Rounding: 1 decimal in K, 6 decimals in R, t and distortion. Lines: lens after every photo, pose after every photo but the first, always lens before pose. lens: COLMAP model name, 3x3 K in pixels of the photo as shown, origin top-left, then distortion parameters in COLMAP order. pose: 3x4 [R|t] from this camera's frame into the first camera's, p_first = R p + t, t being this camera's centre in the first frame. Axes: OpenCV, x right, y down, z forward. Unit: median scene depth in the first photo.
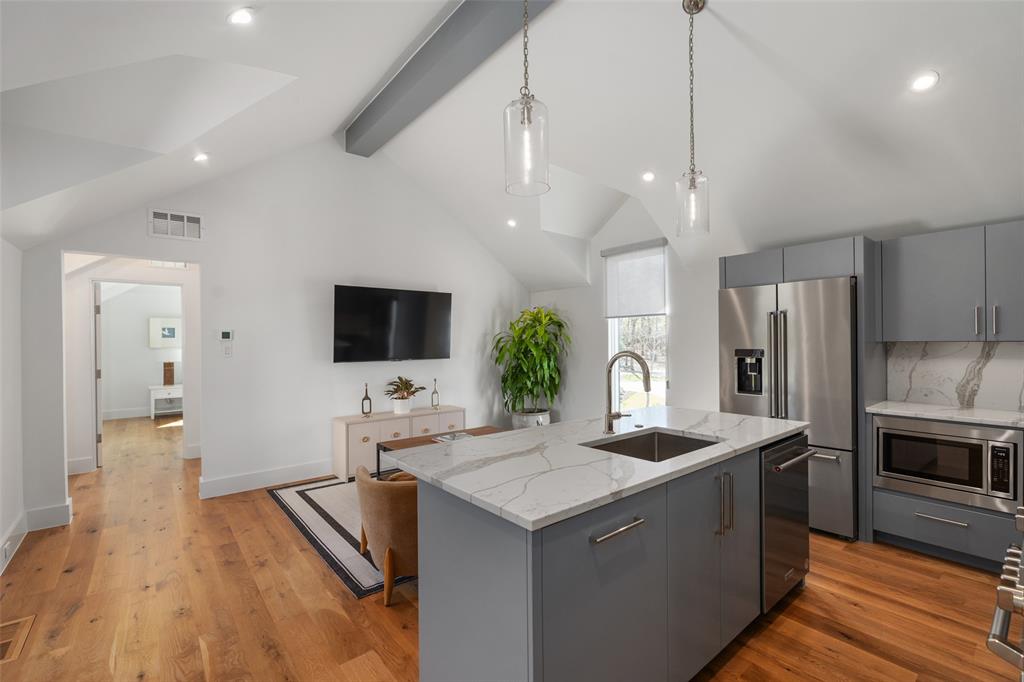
lens RADIAL K [[448.1, 0, 510.7], [0, 448.1, 339.5], [0, 0, 1]] dist [-0.002149, -0.000194]
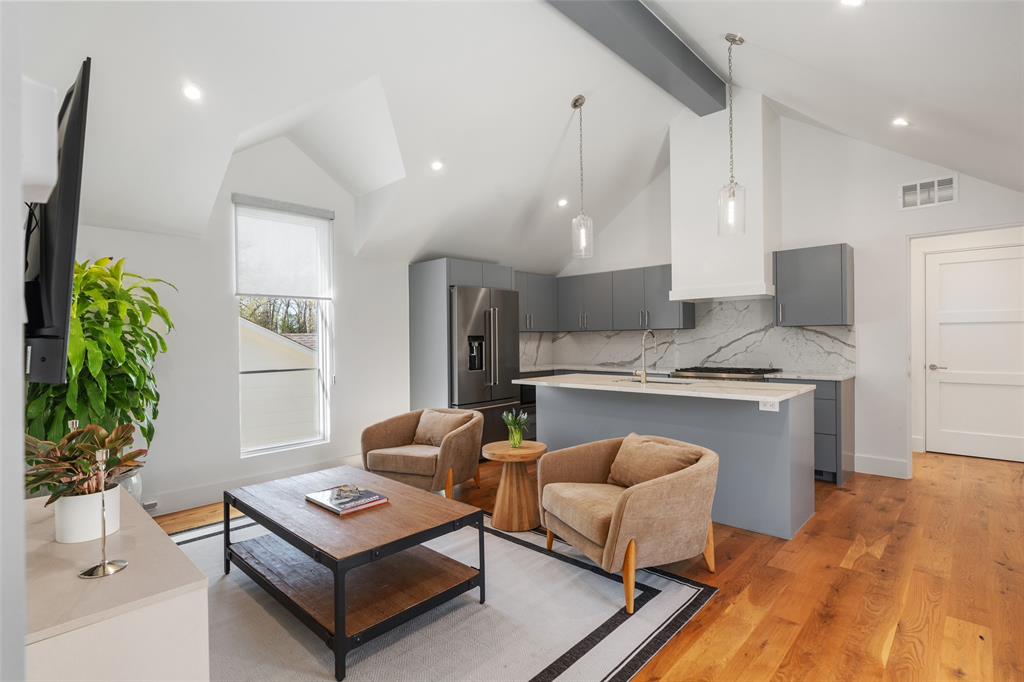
lens RADIAL K [[498.9, 0, 510.7], [0, 498.9, 343.6], [0, 0, 1]] dist [-0.004669, -0.000477]
pose [[-0.120900, 0.003262, 0.992659, -1.409800], [0.005785, 0.999980, -0.002581, 0.074446], [-0.992648, 0.005430, -0.120916, 1.661109]]
